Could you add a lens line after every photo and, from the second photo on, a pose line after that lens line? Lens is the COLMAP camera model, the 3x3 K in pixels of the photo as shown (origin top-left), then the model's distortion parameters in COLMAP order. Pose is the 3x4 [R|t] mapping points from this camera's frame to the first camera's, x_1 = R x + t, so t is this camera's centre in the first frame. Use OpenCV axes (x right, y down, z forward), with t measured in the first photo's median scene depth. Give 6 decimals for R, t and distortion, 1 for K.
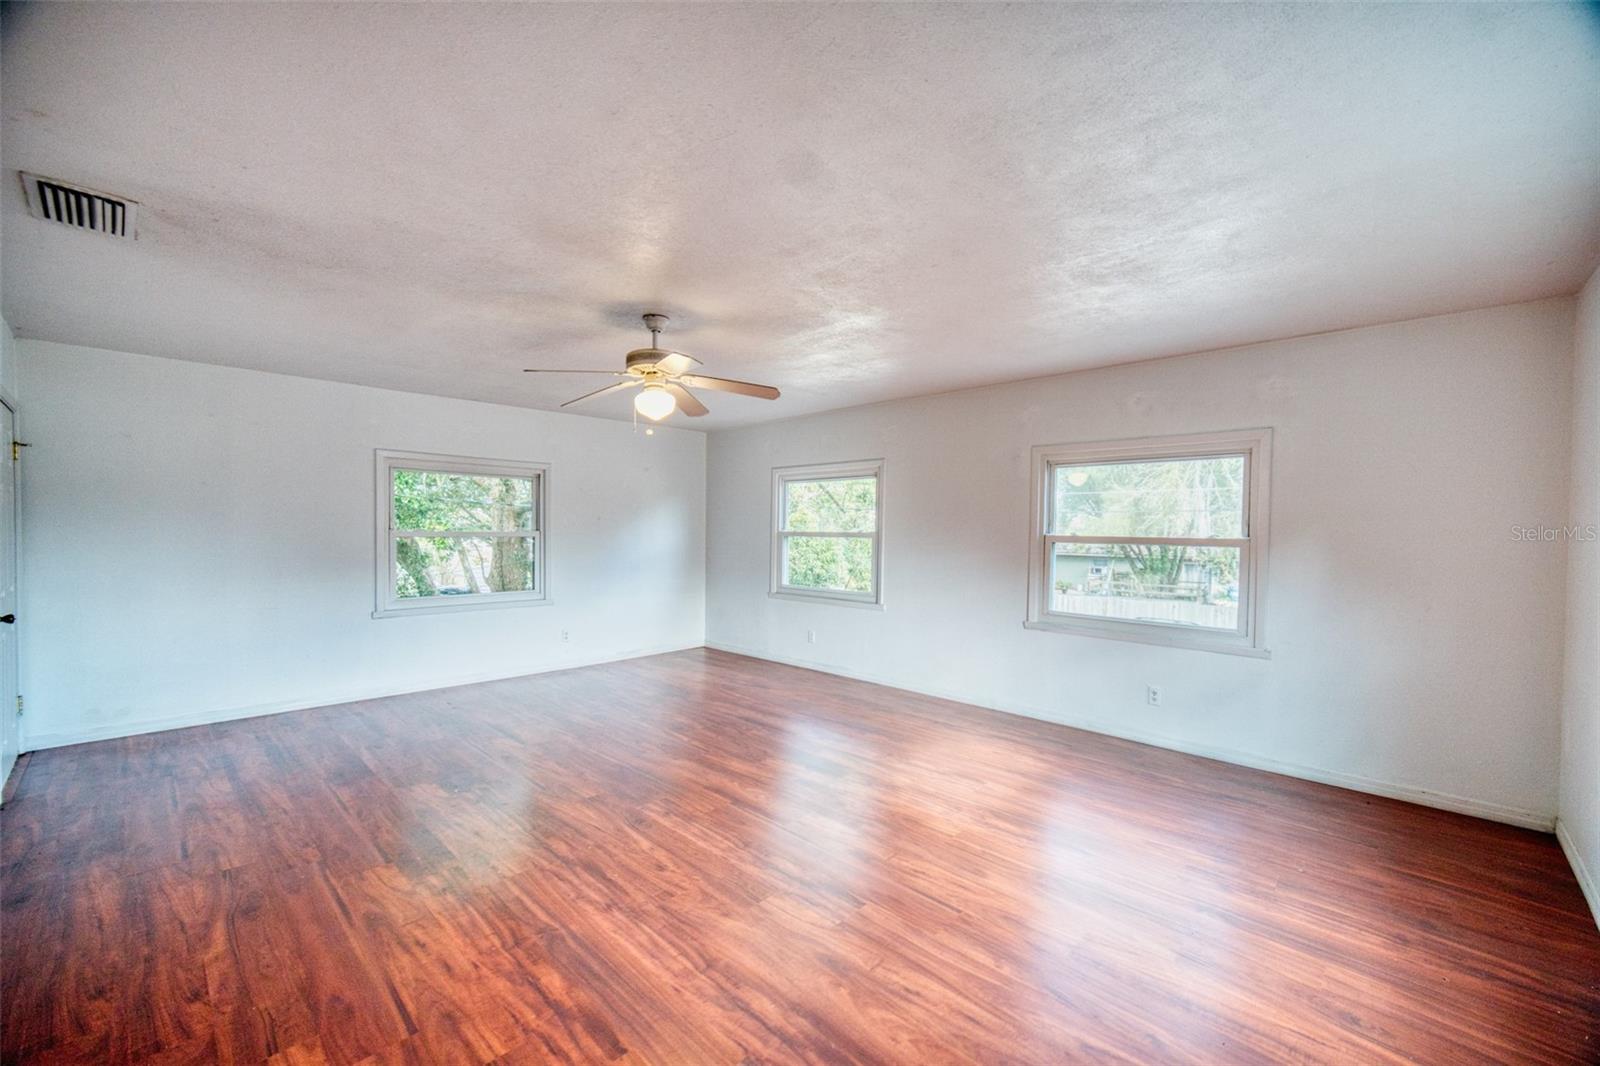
lens RADIAL K [[647.4, 0, 794.3], [0, 647.4, 544.7], [0, 0, 1]] dist [-0.000549, -0.000110]
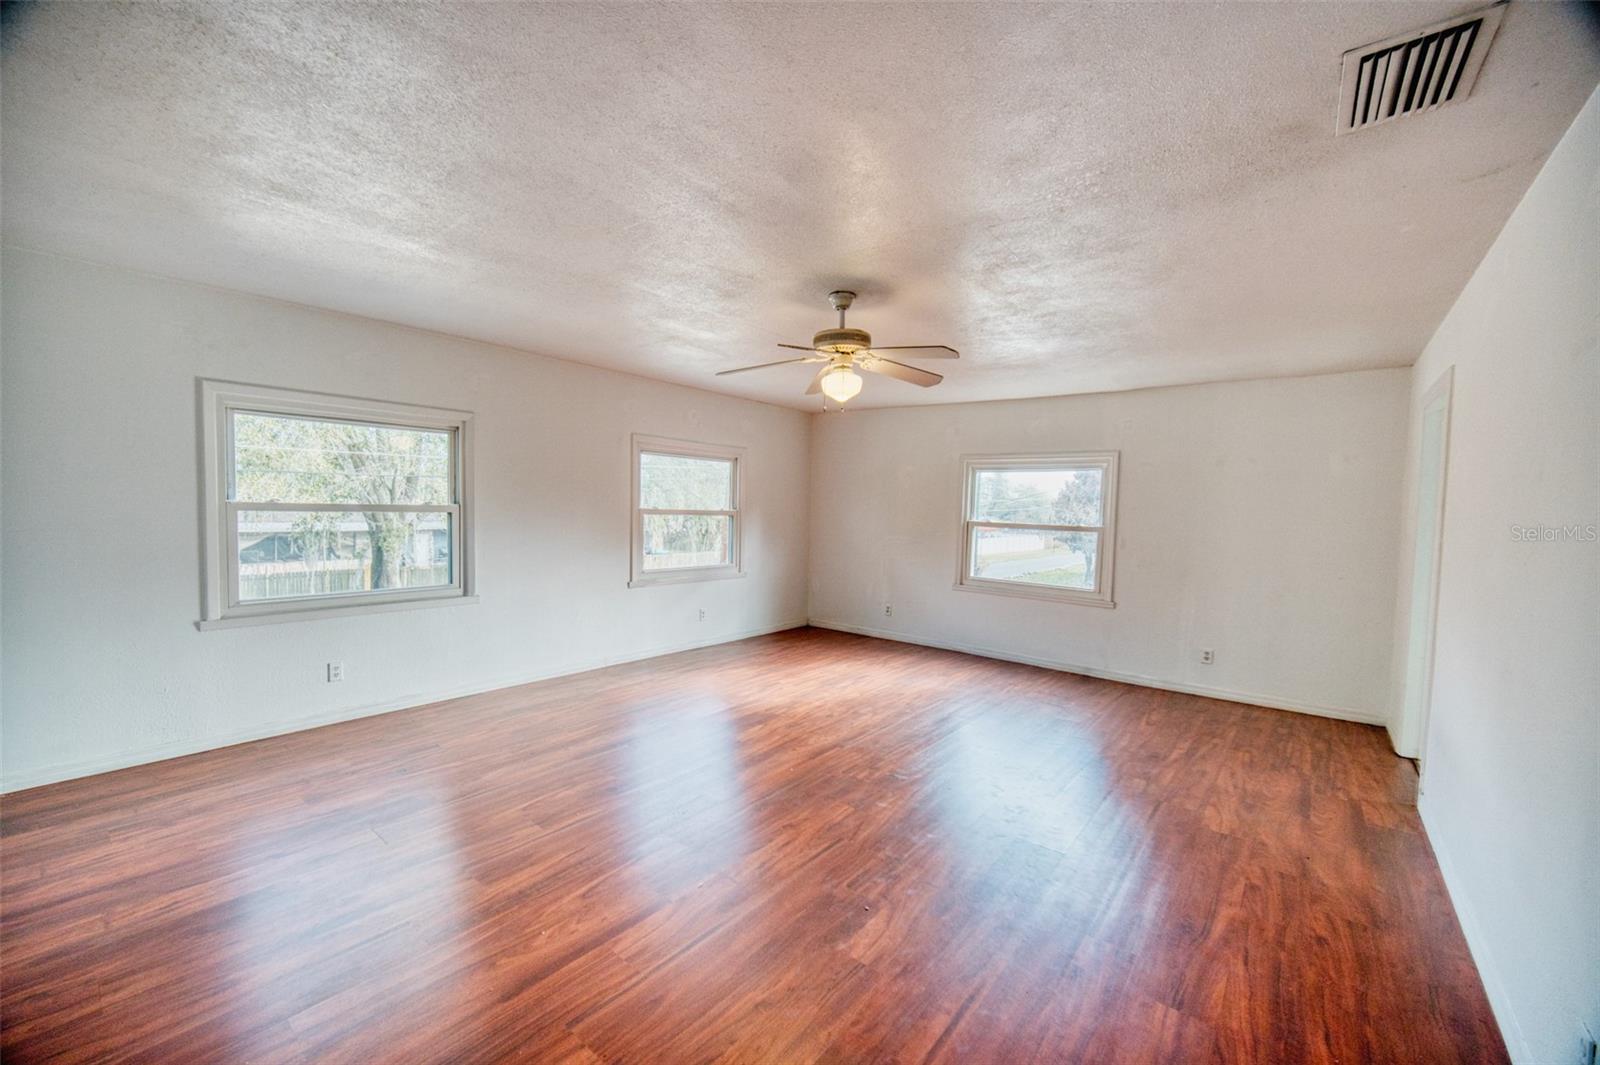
lens RADIAL K [[636.1, 0, 802.0], [0, 636.1, 543.0], [0, 0, 1]] dist [-0.001503, -0.000377]
pose [[-0.103607, -0.067974, 0.992293, -0.954263], [-0.000325, 0.997664, 0.068308, -0.036781], [-0.994618, 0.006754, -0.103387, 0.944011]]
